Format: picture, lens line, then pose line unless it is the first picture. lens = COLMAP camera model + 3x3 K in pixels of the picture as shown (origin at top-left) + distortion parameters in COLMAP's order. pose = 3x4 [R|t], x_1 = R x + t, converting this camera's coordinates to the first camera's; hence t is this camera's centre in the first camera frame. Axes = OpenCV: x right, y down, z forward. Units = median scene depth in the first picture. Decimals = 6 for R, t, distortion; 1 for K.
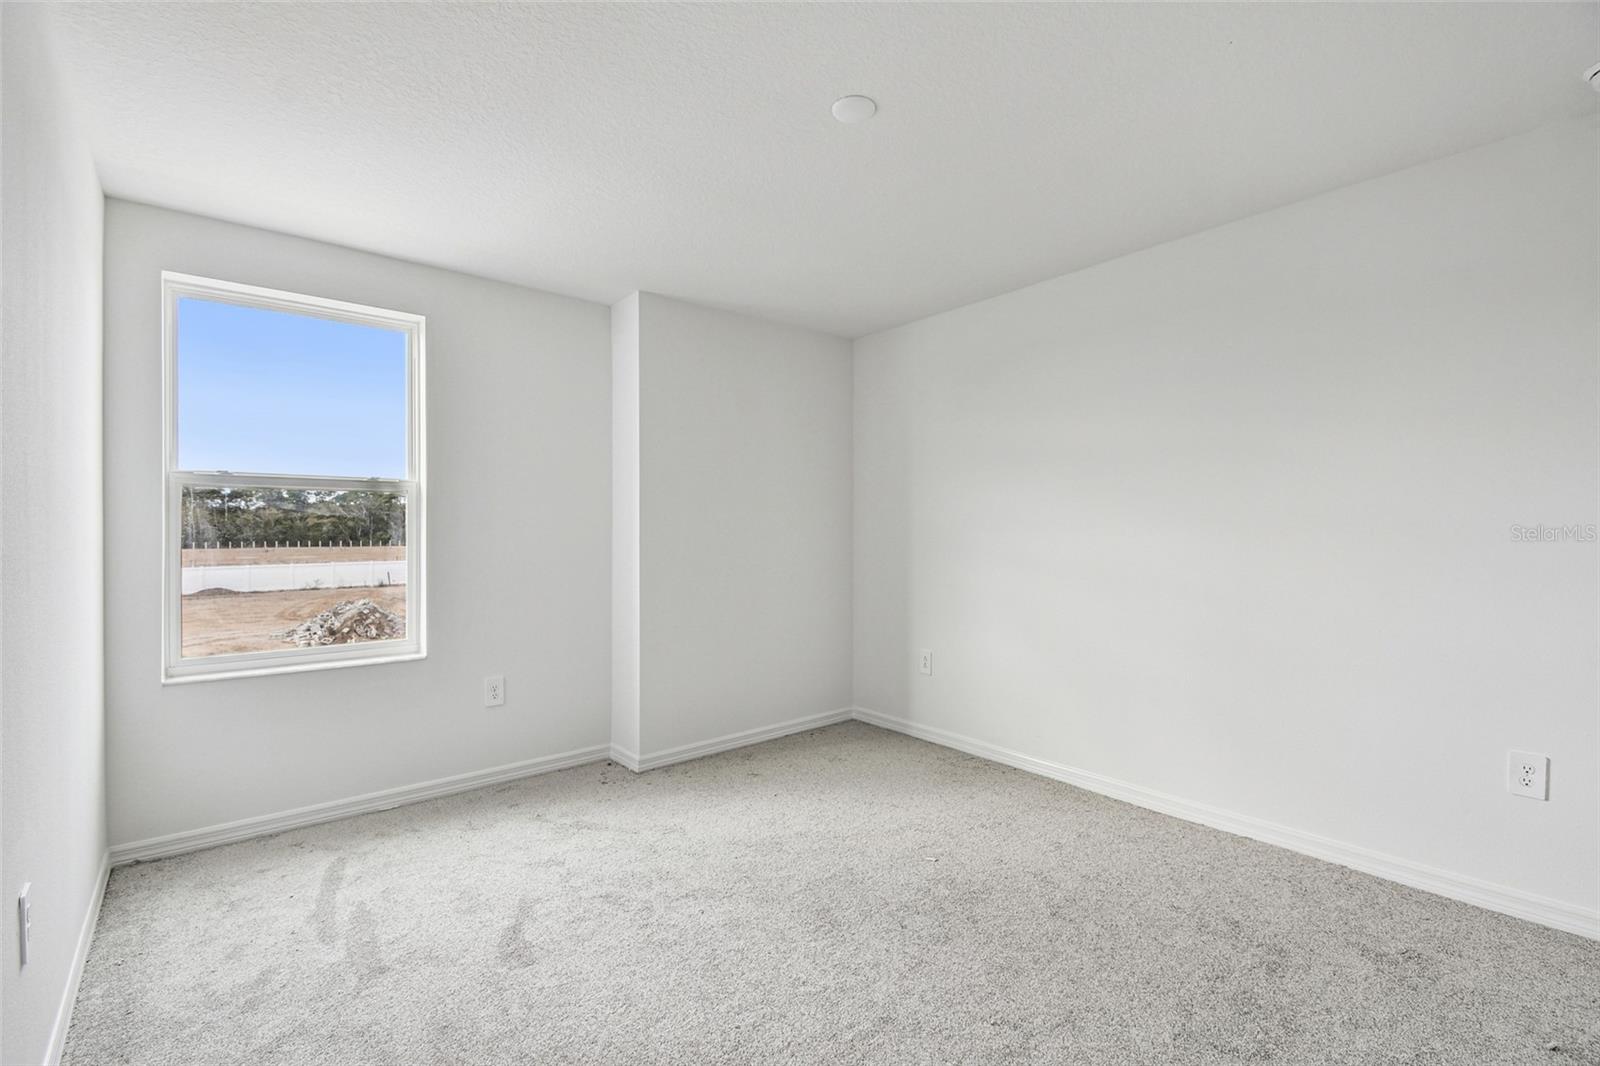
lens RADIAL K [[723.7, 0, 780.6], [0, 723.7, 527.4], [0, 0, 1]] dist [-0.000532, -0.000201]
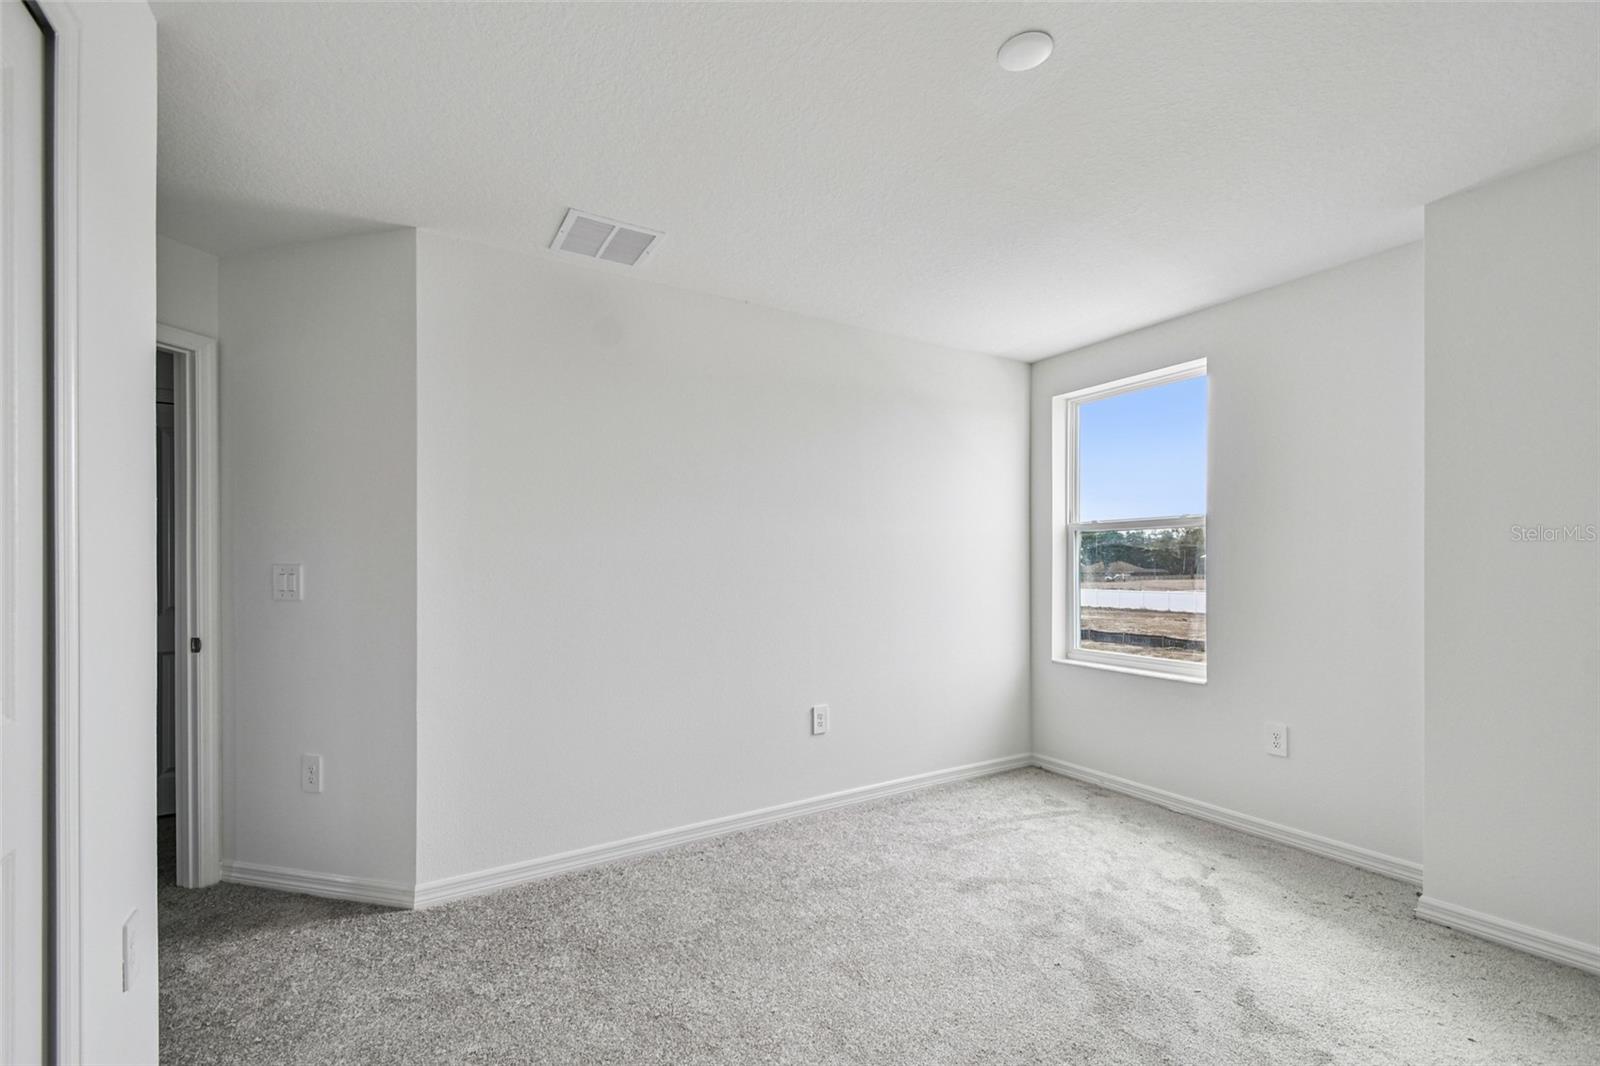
lens RADIAL K [[716.0, 0, 797.3], [0, 716.0, 566.9], [0, 0, 1]] dist [0.000263, -0.000098]
pose [[-0.170498, 0.006280, -0.985338, 0.676554], [0.008384, 0.999953, 0.004922, 0.000346], [0.985322, -0.007421, -0.170543, 0.641544]]
